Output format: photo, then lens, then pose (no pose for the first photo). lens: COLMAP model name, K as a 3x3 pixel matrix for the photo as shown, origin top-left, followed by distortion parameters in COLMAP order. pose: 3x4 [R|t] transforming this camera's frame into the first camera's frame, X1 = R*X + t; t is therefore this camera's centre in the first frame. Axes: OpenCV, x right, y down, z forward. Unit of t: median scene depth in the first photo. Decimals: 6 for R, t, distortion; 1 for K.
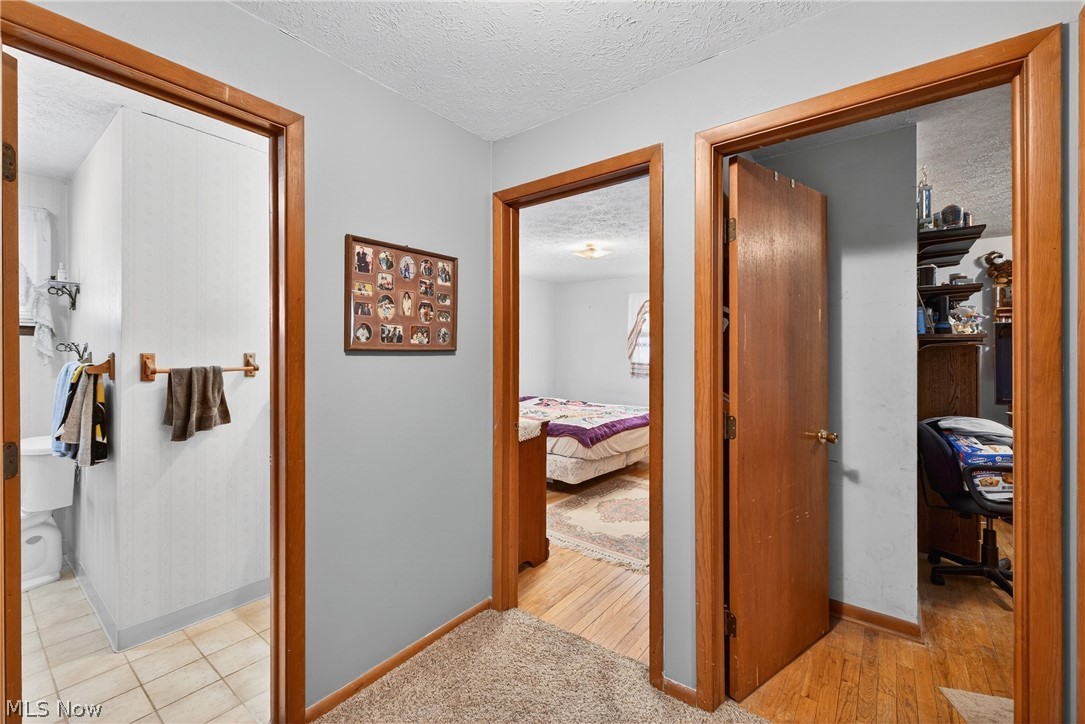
lens RADIAL K [[446.6, 0, 531.2], [0, 446.6, 351.2], [0, 0, 1]] dist [0.000141, -0.000017]
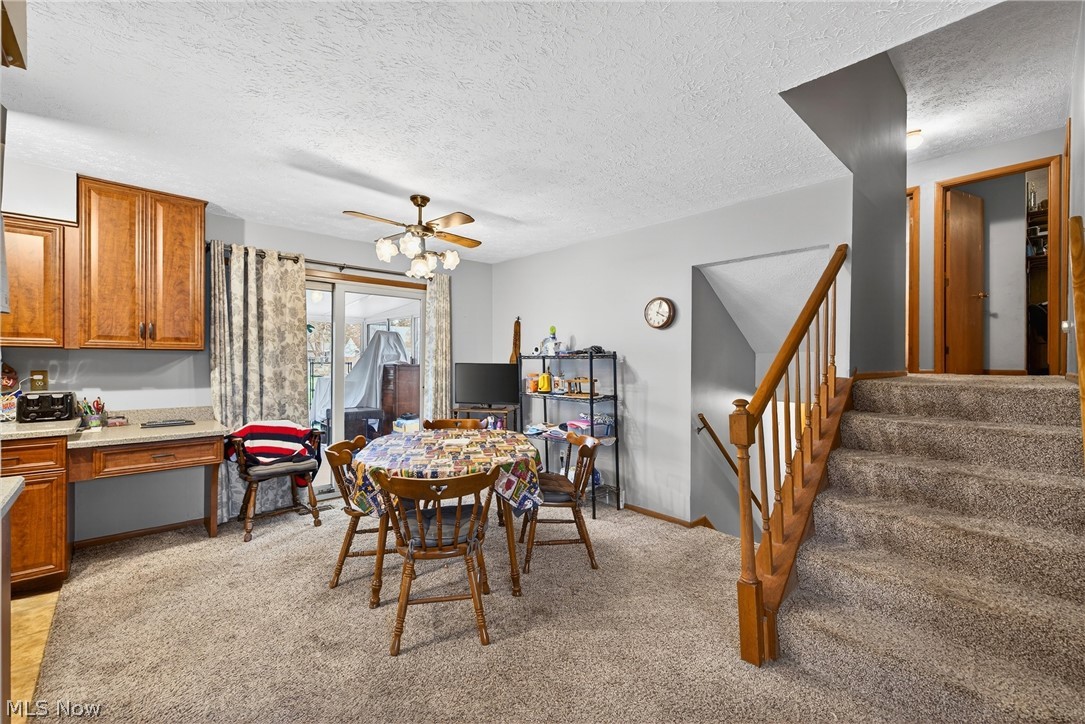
lens RADIAL K [[451.8, 0, 541.2], [0, 451.8, 360.4], [0, 0, 1]] dist [0.001379, 0.000475]
pose [[0.987501, 0.002302, -0.157599, -1.647376], [-0.001675, 0.999990, 0.004115, 0.651763], [0.157607, -0.003800, 0.987495, -2.259558]]
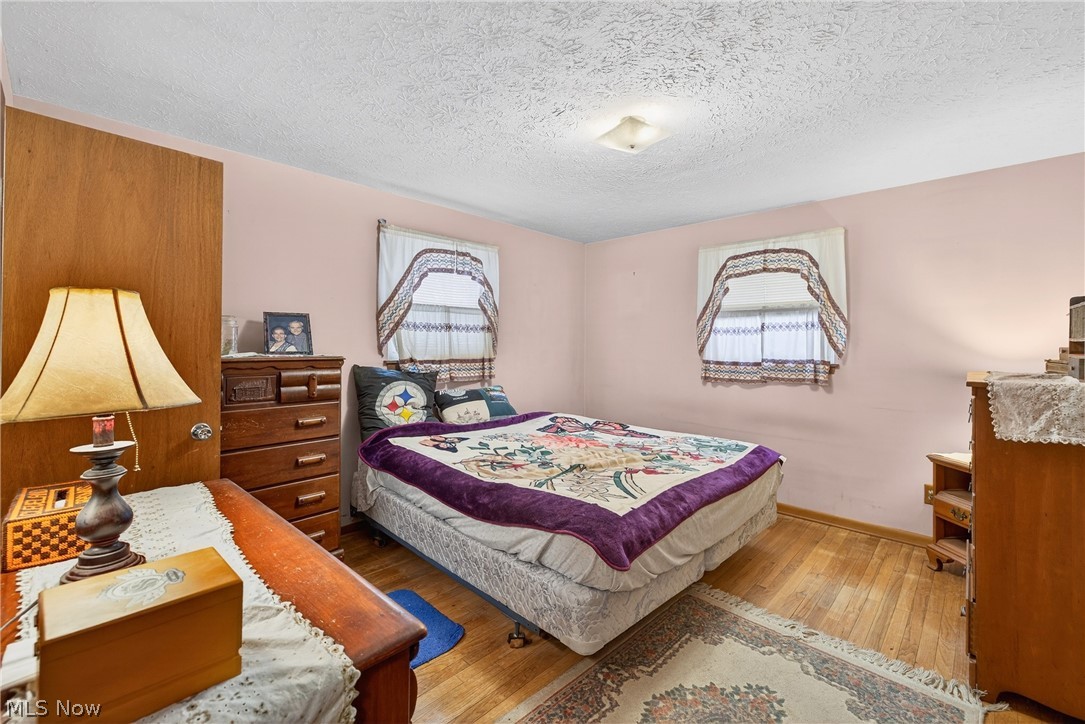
lens RADIAL K [[446.6, 0, 531.2], [0, 446.6, 351.2], [0, 0, 1]] dist [0.000141, -0.000017]
pose [[0.994240, 0.002947, -0.107139, 0.067780], [-0.001339, 0.999885, 0.015078, 0.005020], [0.107171, -0.014848, 0.994130, 0.441881]]
